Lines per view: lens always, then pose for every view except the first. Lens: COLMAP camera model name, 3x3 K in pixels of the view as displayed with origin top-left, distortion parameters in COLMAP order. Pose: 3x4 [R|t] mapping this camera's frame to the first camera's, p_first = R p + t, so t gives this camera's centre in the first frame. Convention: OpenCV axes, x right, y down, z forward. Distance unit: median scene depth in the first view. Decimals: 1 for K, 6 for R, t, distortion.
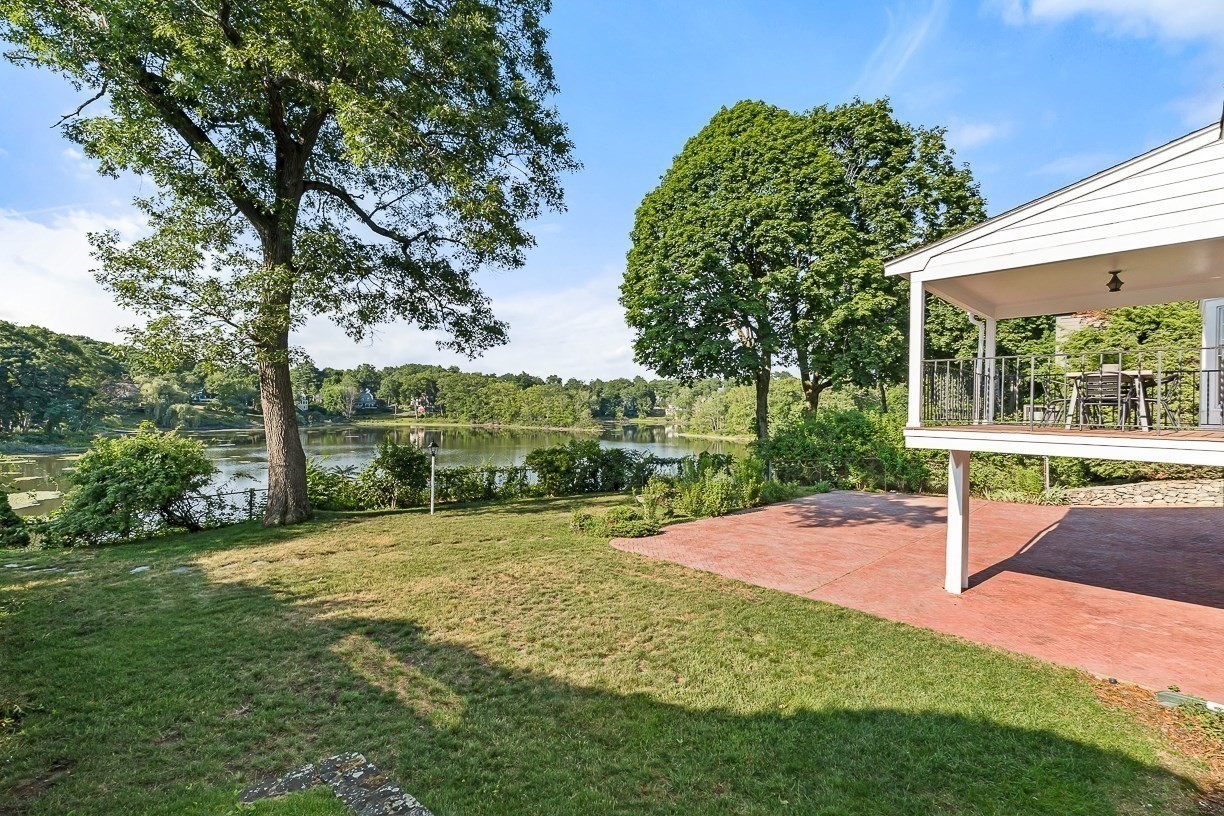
lens RADIAL K [[560.0, 0, 611.9], [0, 560.0, 409.1], [0, 0, 1]] dist [-0.002861, 0.001102]
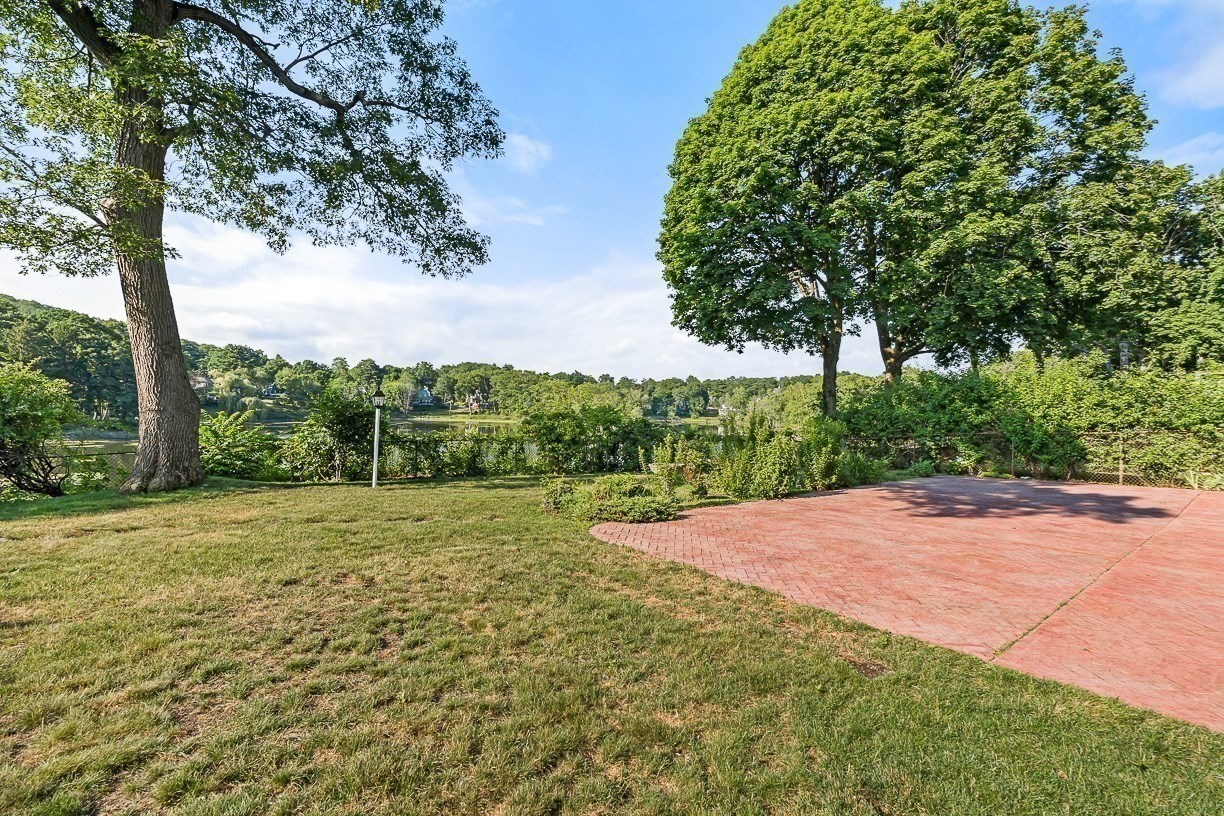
lens RADIAL K [[560.0, 0, 612.2], [0, 560.0, 406.5], [0, 0, 1]] dist [-0.002861, 0.001102]
pose [[0.995589, 0.011294, -0.093137, 0.037465], [-0.011783, 0.999920, -0.004700, 0.055808], [0.093077, 0.005777, 0.995642, 0.205267]]
